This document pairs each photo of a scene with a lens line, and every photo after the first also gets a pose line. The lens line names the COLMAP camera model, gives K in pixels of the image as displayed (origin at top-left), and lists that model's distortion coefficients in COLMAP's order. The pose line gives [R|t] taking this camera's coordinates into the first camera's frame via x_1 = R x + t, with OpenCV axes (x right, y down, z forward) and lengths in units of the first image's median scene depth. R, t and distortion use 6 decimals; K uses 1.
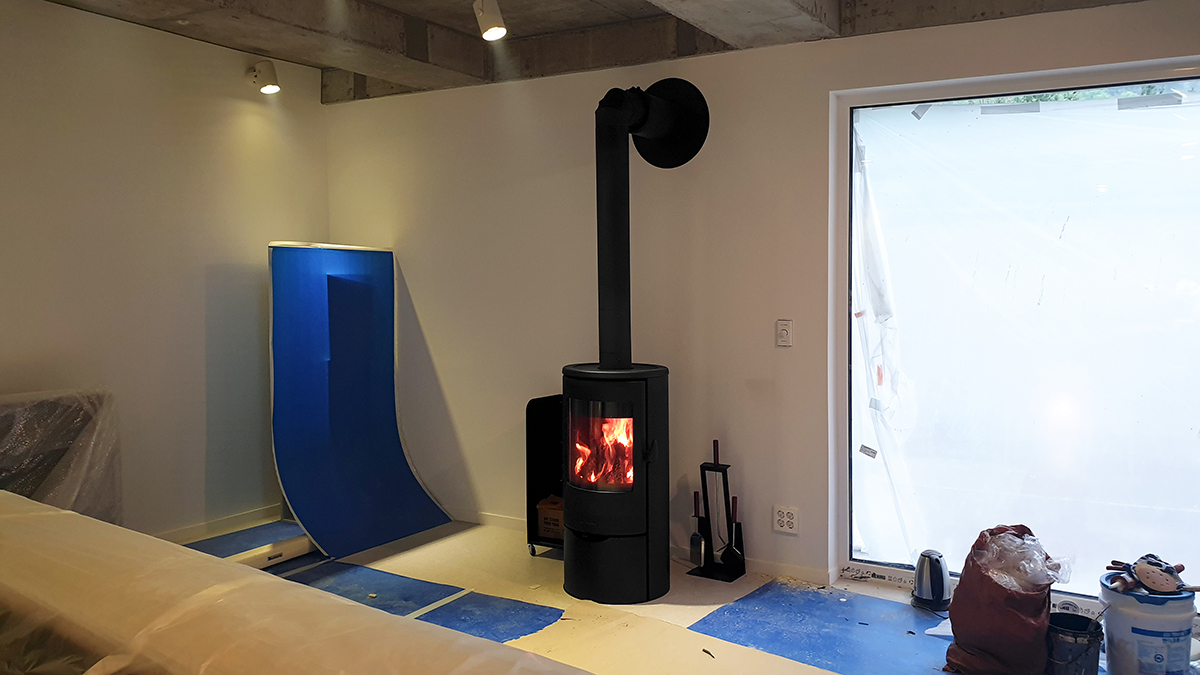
lens RADIAL K [[1003.3, 0, 568.3], [0, 1003.3, 312.2], [0, 0, 1]] dist [0.032603, -0.066418]
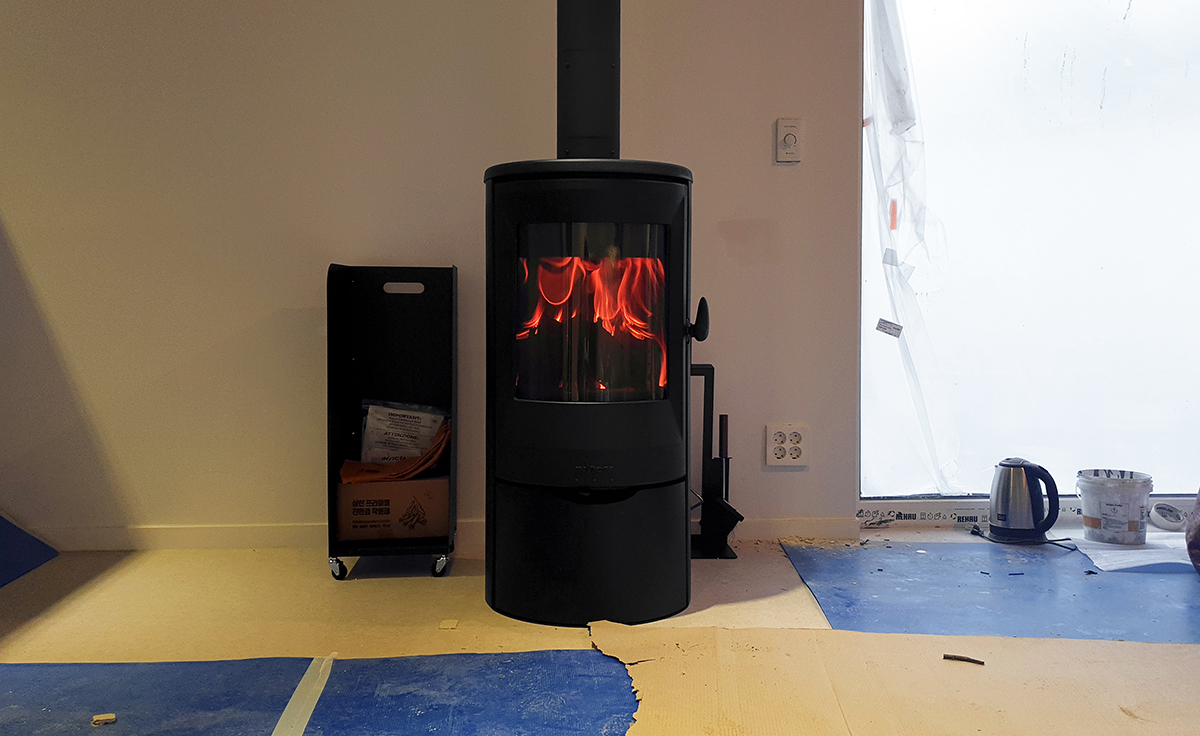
lens RADIAL K [[1118.1, 0, 611.9], [0, 1118.1, 303.6], [0, 0, 1]] dist [-0.013544, 0.000000]
pose [[0.791911, -0.002403, 0.610632, -0.288138], [0.021286, 0.999493, -0.023671, 0.134482], [-0.610266, 0.031743, 0.791561, 0.527031]]
